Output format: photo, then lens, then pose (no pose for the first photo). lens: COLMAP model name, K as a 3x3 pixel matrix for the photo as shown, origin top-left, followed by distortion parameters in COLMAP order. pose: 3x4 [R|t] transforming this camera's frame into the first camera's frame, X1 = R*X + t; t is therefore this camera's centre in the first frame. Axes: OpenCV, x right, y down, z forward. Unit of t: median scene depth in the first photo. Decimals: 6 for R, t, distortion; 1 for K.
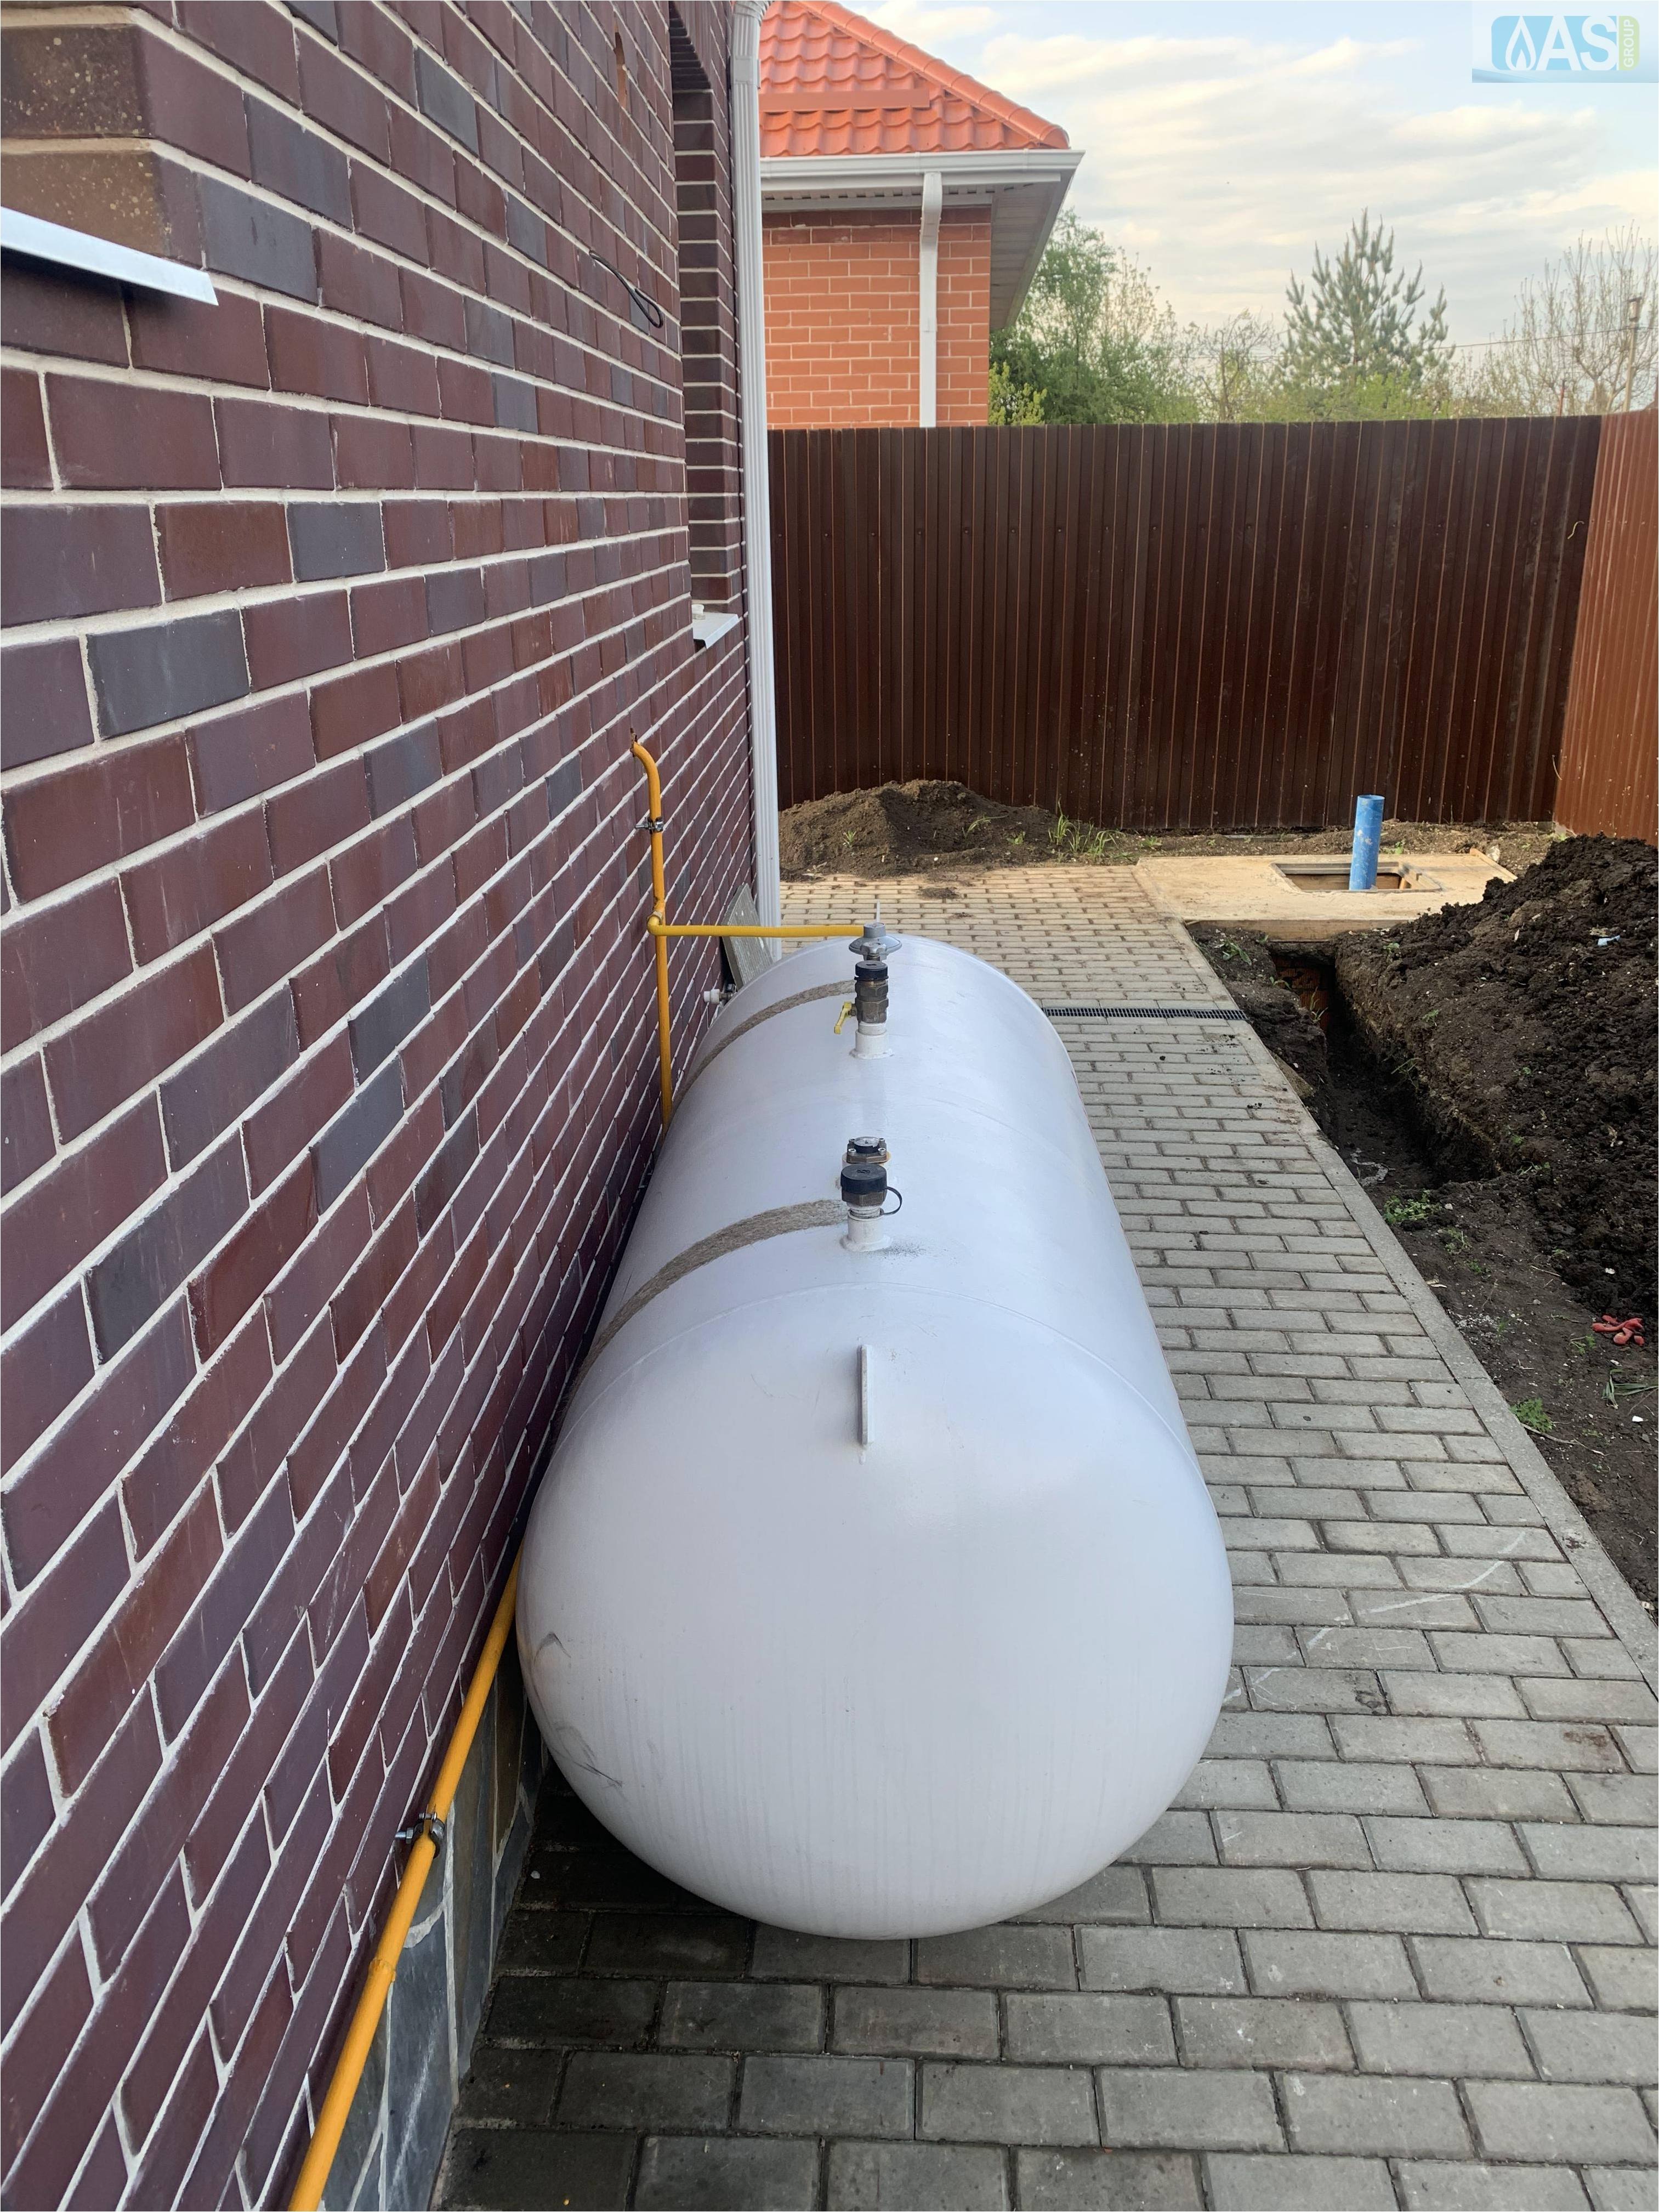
lens RADIAL K [[1701.3, 0, 823.1], [0, 1701.3, 1100.5], [0, 0, 1]] dist [0.025479, -0.037920]
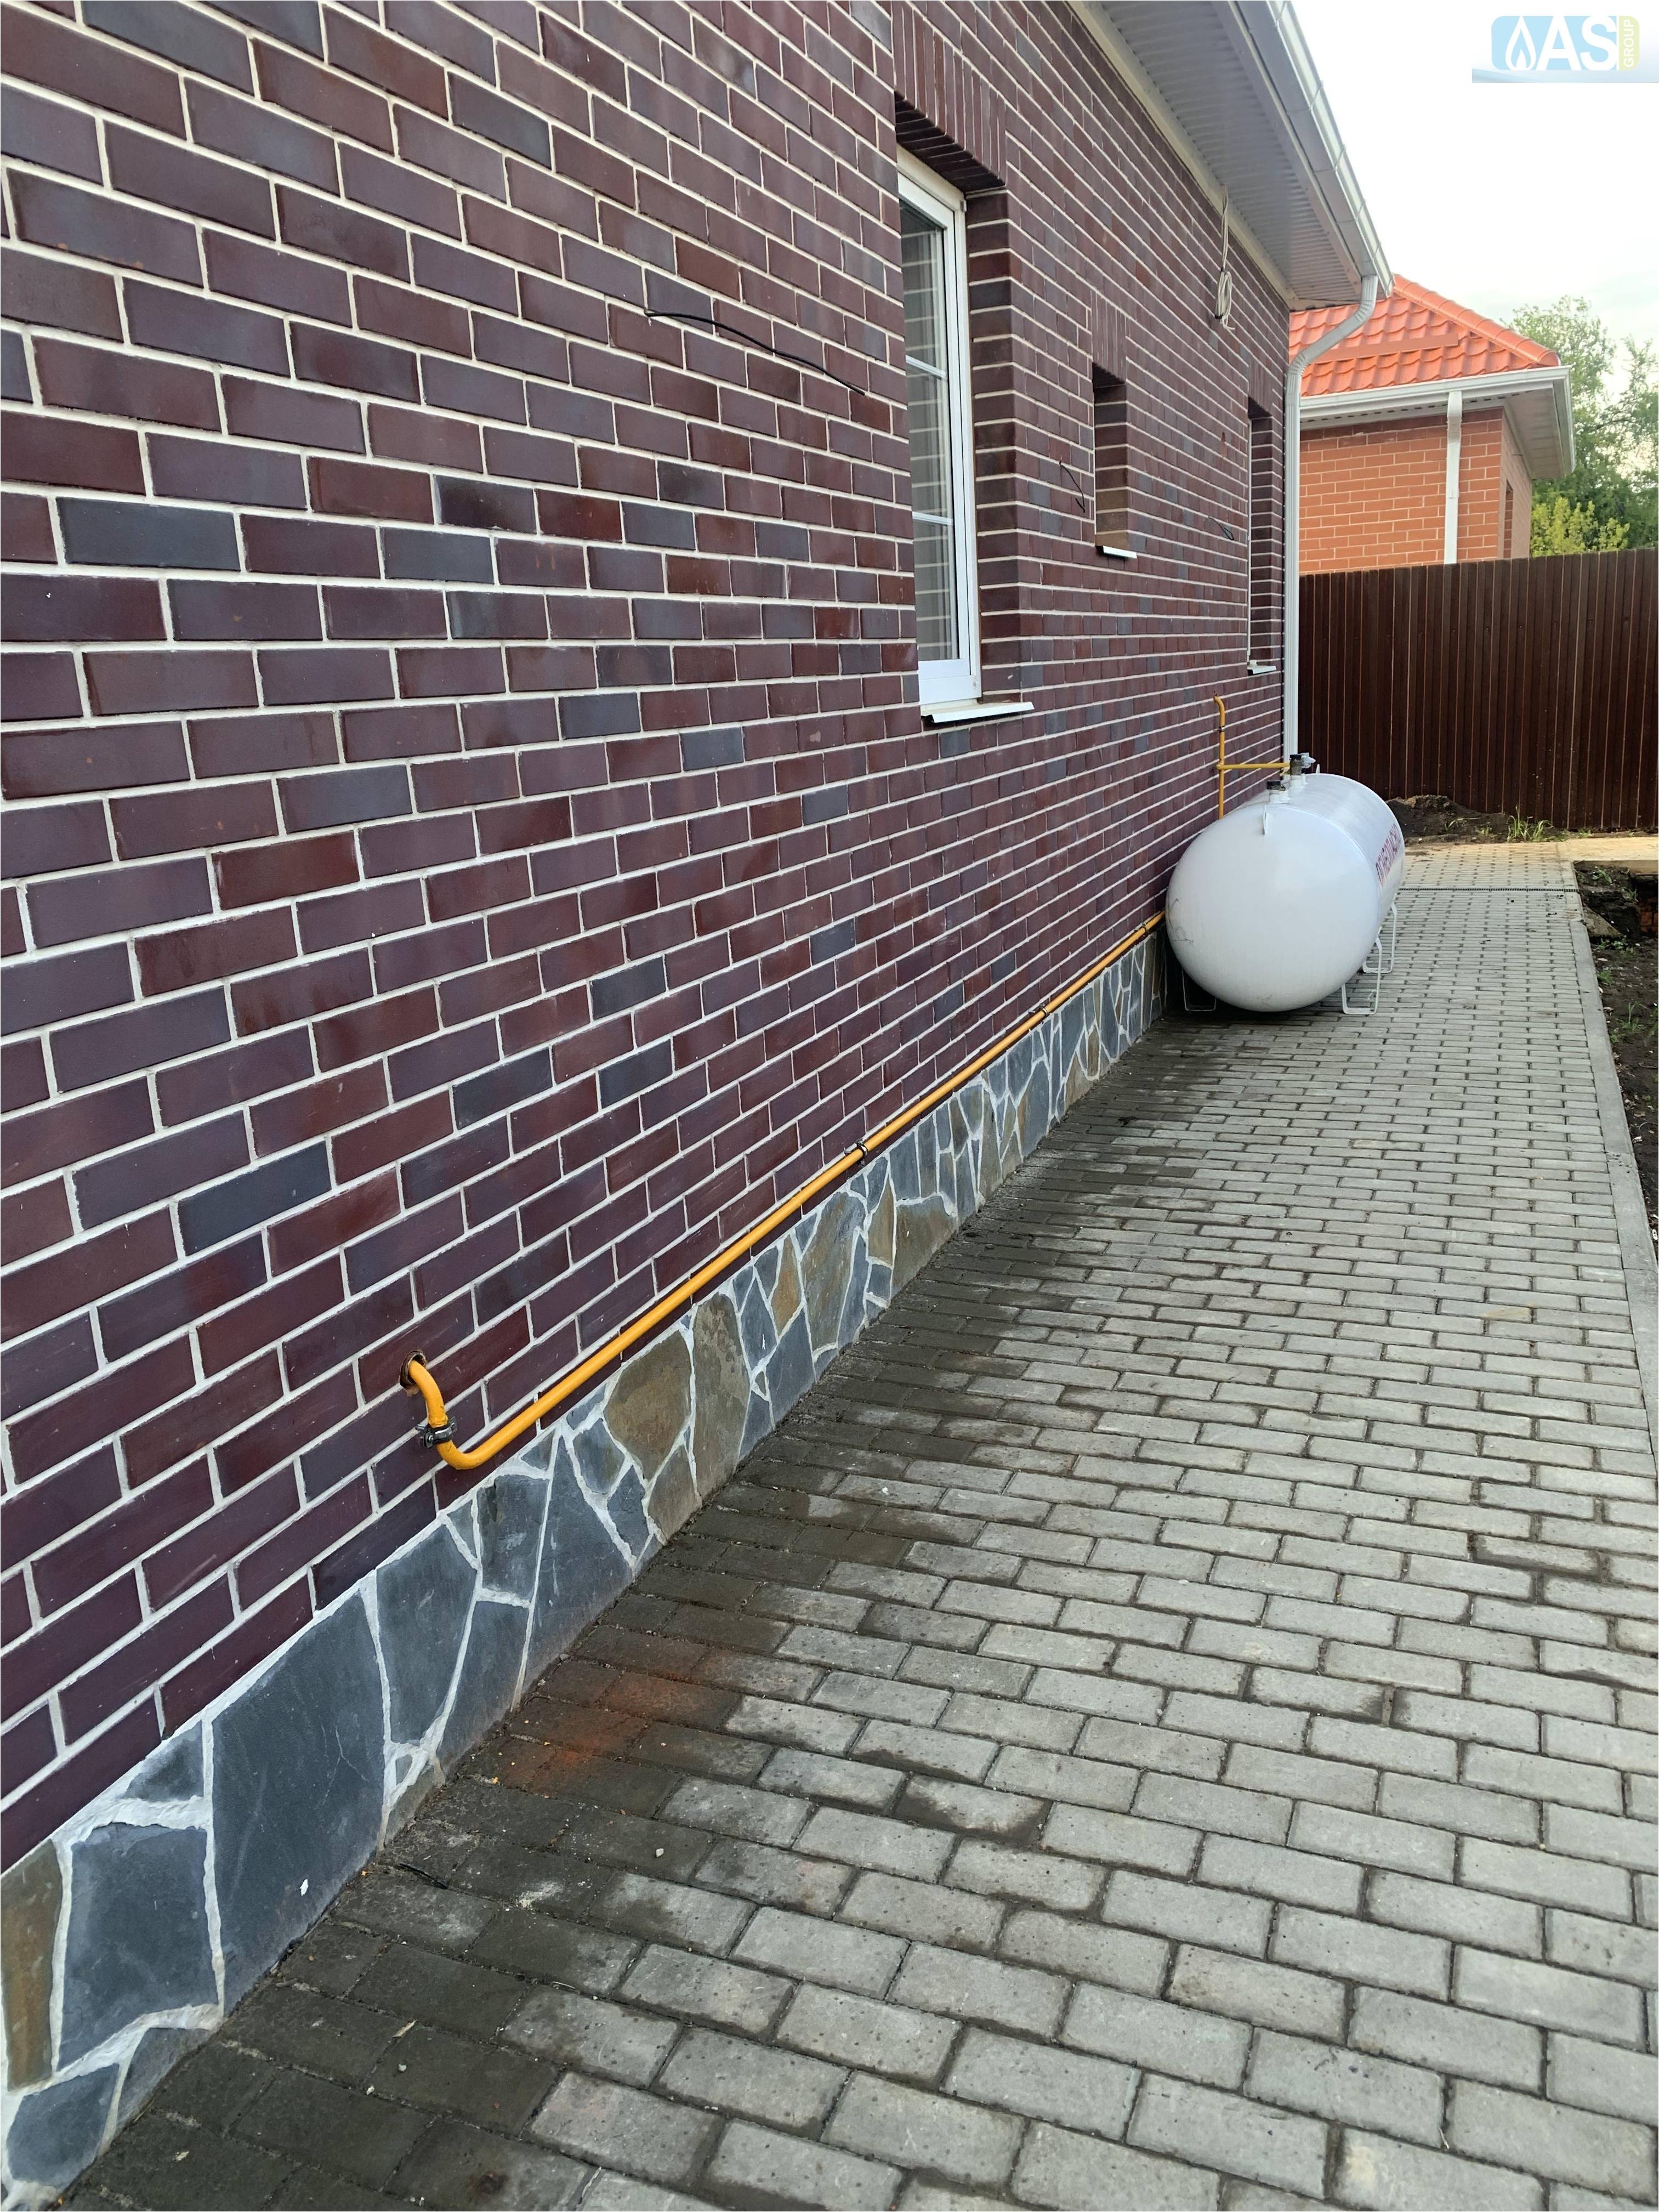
lens RADIAL K [[1701.3, 0, 831.2], [0, 1701.3, 1103.1], [0, 0, 1]] dist [0.025479, -0.037920]
pose [[0.943764, 0.035754, -0.328681, 0.074673], [-0.062712, 0.995447, -0.071784, 0.223405], [0.324618, 0.088359, 0.941709, -0.558662]]
